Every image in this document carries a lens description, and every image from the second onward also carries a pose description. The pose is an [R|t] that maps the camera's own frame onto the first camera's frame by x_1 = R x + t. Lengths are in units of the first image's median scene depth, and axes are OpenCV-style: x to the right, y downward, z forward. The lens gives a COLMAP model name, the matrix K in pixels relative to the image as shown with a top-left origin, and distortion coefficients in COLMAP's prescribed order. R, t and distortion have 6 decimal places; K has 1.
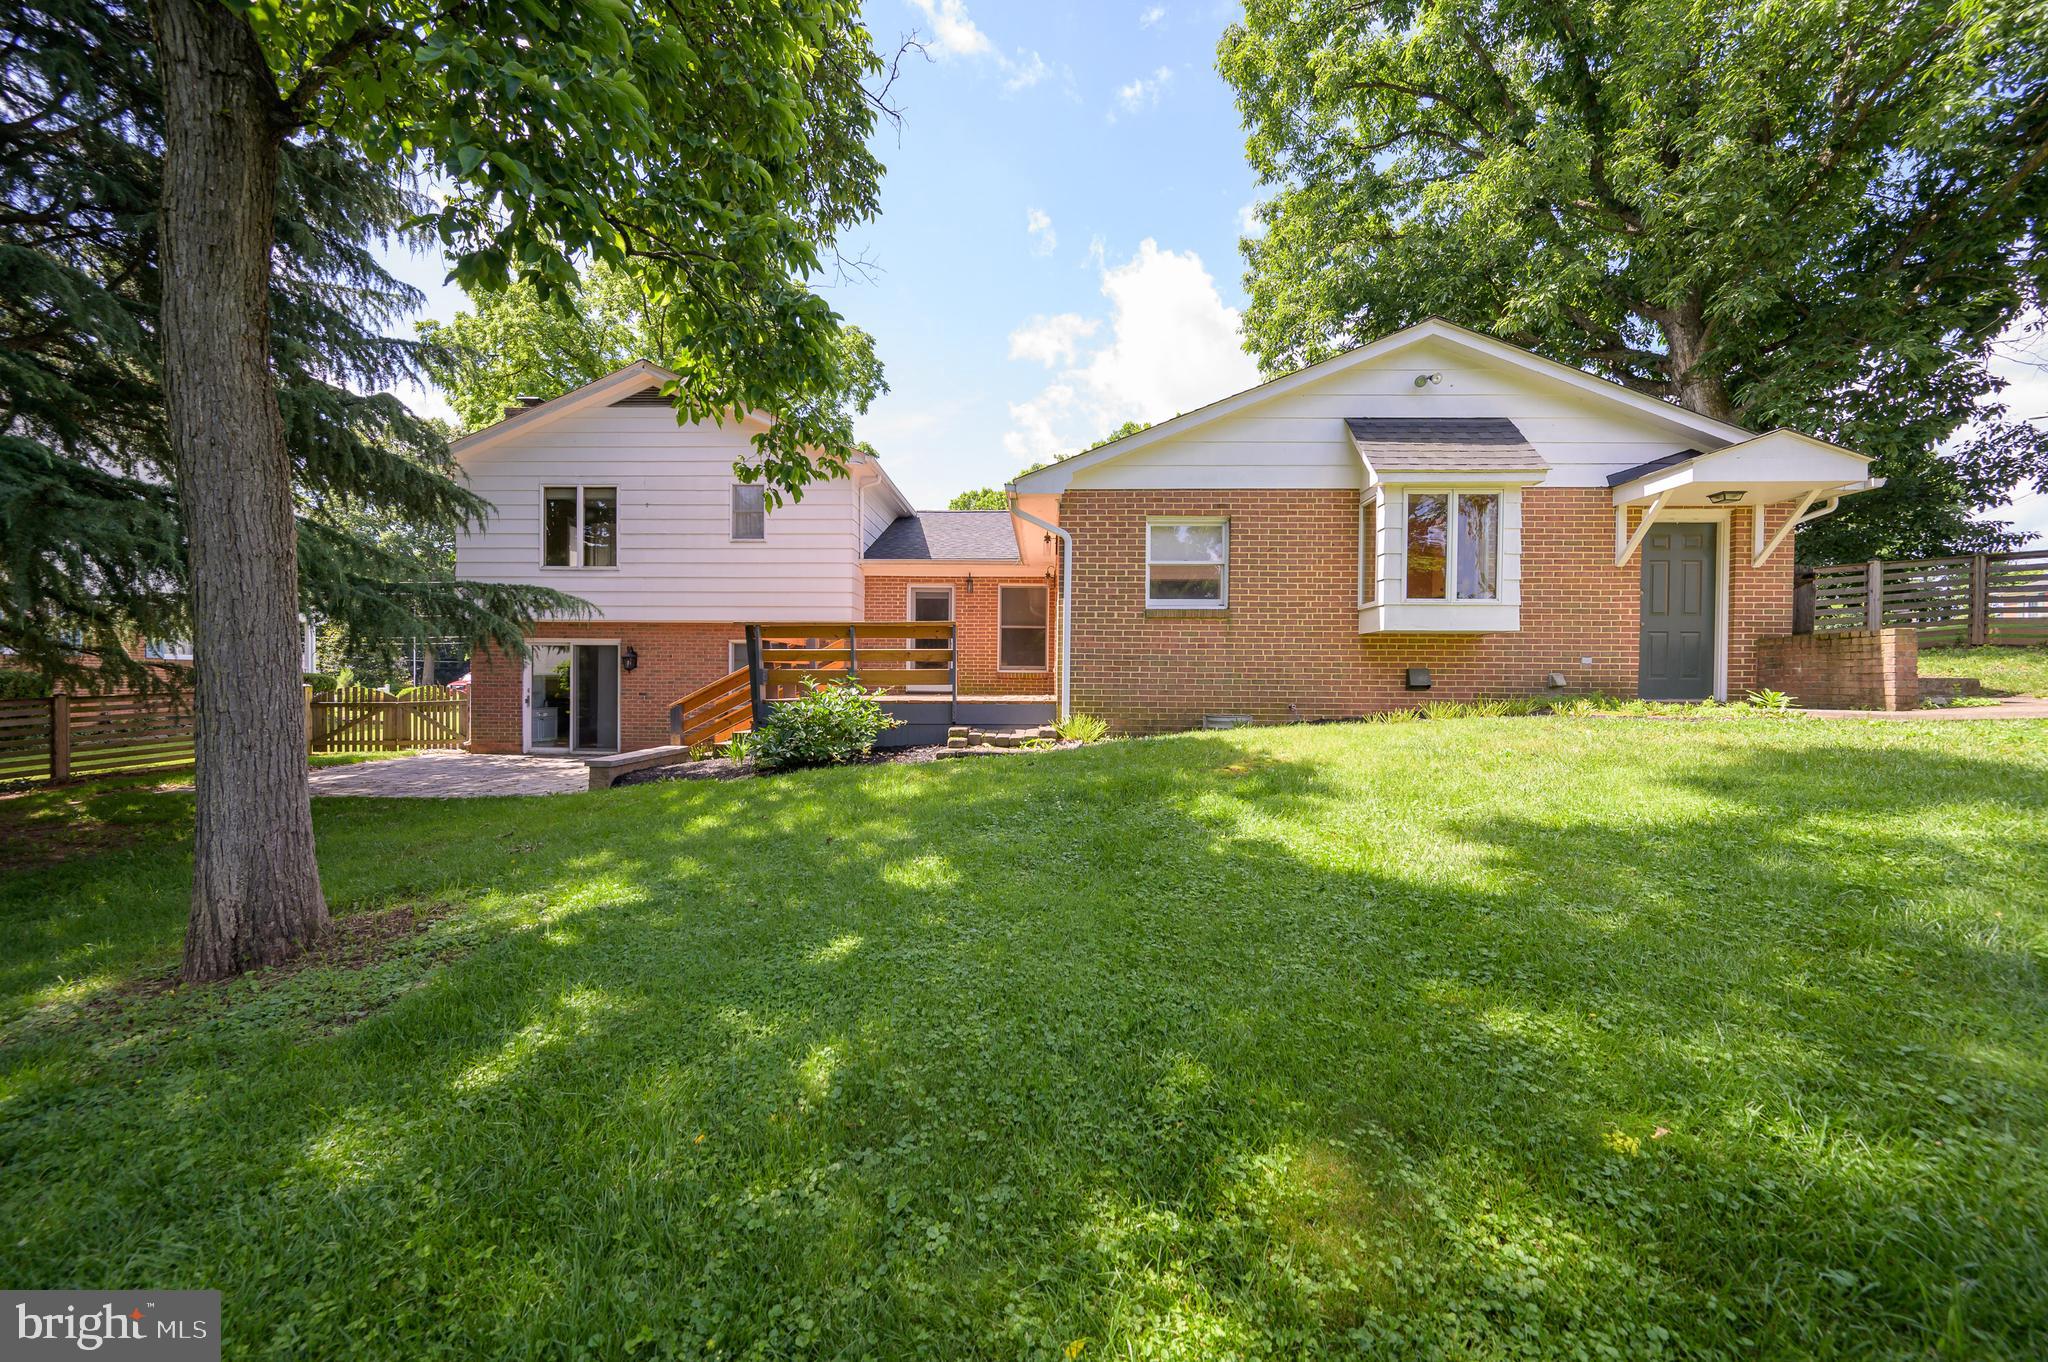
lens RADIAL K [[796.8, 0, 1024.0], [0, 796.8, 681.0], [0, 0, 1]] dist [0.001803, 0.000090]
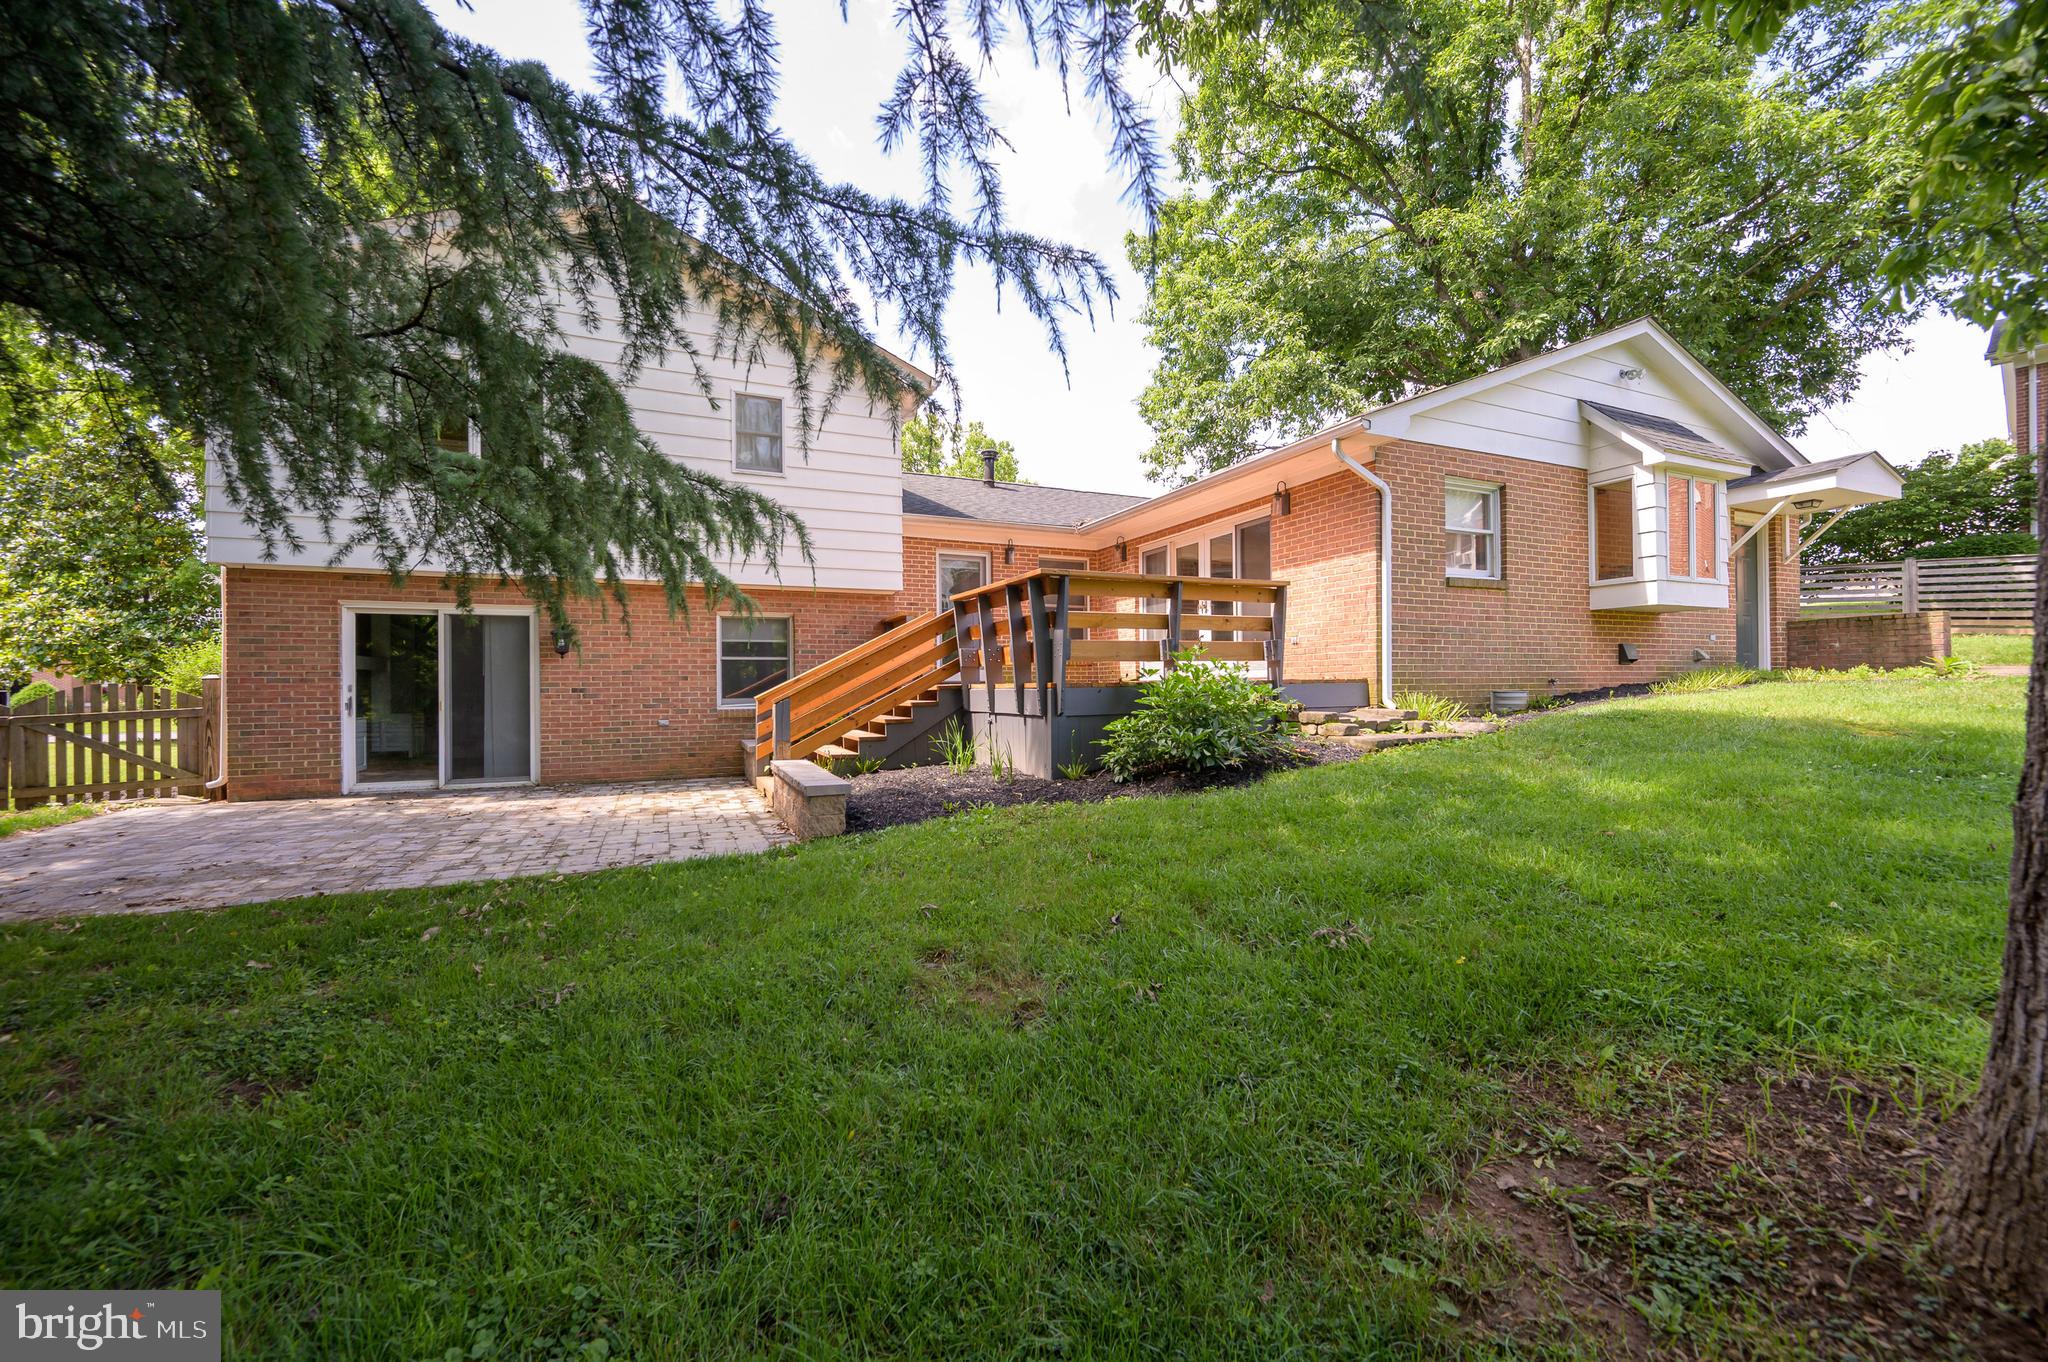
lens RADIAL K [[777.7, 0, 1024.0], [0, 777.7, 681.0], [0, 0, 1]] dist [-0.002582, -0.000077]
pose [[0.898700, -0.014996, 0.438308, -0.419740], [0.016049, 0.999870, 0.001302, 0.012989], [-0.438270, 0.005865, 0.898824, 0.253329]]
